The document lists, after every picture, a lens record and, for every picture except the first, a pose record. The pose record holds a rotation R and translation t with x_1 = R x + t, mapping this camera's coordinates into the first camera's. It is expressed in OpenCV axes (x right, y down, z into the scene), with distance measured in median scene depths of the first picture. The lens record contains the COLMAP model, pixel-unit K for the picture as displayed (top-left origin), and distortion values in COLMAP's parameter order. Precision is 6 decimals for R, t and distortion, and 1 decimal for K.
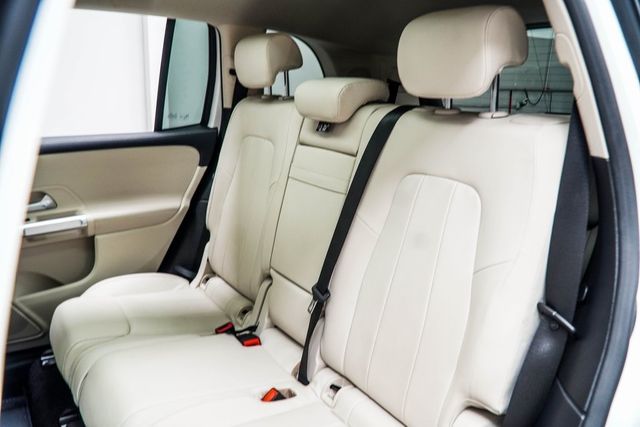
lens RADIAL K [[496.4, 0, 320.0], [0, 496.4, 213.5], [0, 0, 1]] dist [-0.021052, -0.003740]
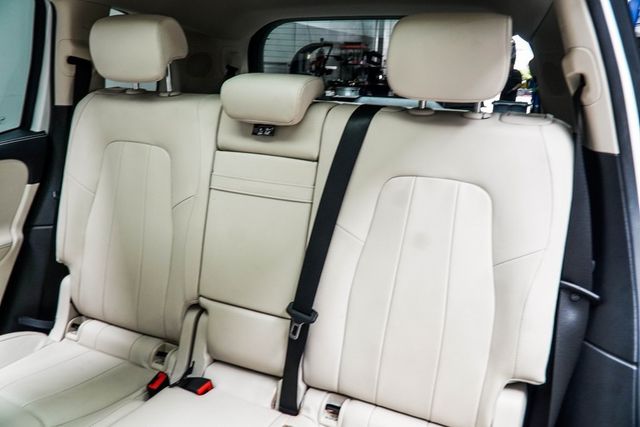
lens RADIAL K [[496.4, 0, 320.0], [0, 496.4, 213.5], [0, 0, 1]] dist [-0.021052, -0.003740]
pose [[0.856777, -0.145559, 0.494718, -0.338398], [0.122179, 0.989320, 0.079488, -0.078264], [-0.501004, -0.007660, 0.865411, 0.163795]]
